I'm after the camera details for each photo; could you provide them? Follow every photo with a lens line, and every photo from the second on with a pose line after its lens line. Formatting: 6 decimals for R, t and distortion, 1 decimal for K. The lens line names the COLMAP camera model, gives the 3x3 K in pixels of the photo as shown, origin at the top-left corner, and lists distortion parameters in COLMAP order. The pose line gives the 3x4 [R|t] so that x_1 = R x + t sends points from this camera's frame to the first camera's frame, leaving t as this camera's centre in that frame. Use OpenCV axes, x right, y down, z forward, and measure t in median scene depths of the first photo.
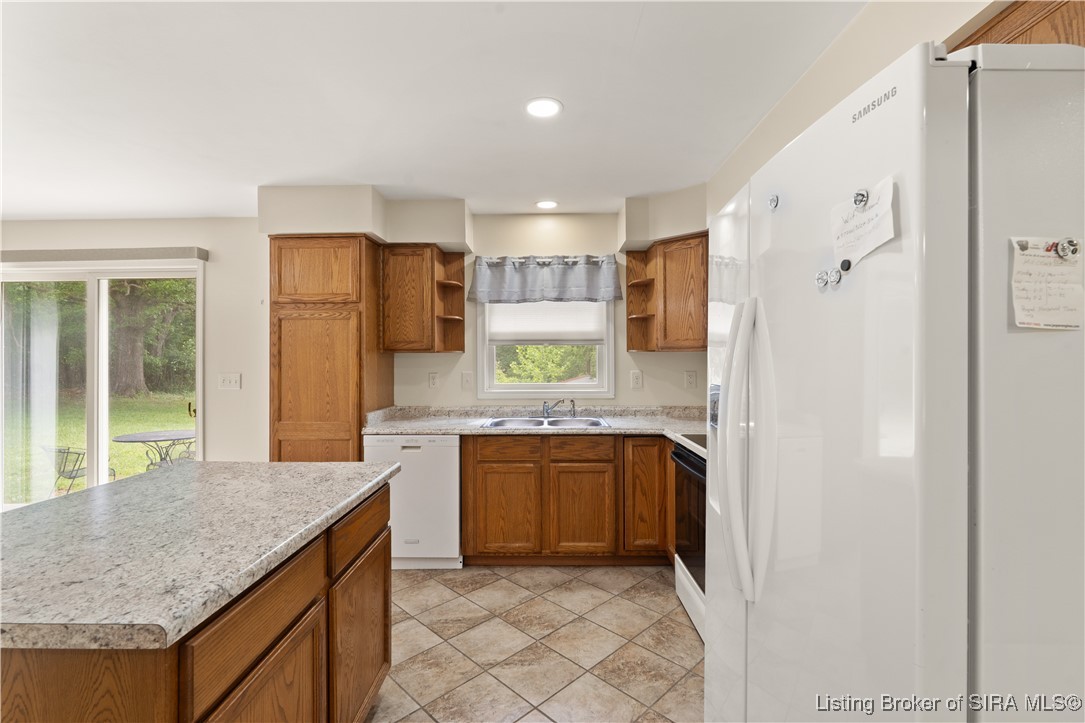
lens RADIAL K [[485.9, 0, 538.3], [0, 485.9, 353.2], [0, 0, 1]] dist [-0.001179, 0.000025]
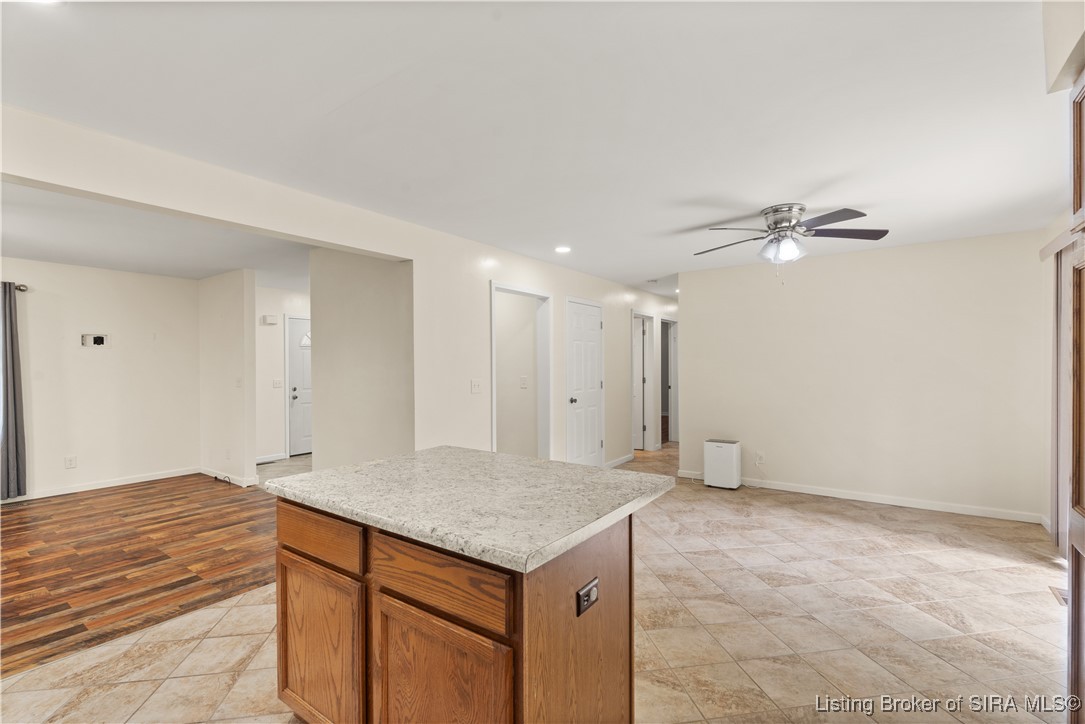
lens RADIAL K [[483.6, 0, 538.6], [0, 483.6, 363.4], [0, 0, 1]] dist [-0.002869, -0.000102]
pose [[-0.569563, 0.006346, -0.821923, 0.082944], [0.016174, 0.999863, -0.003489, 0.006345], [0.821789, -0.015281, -0.569588, 0.736895]]
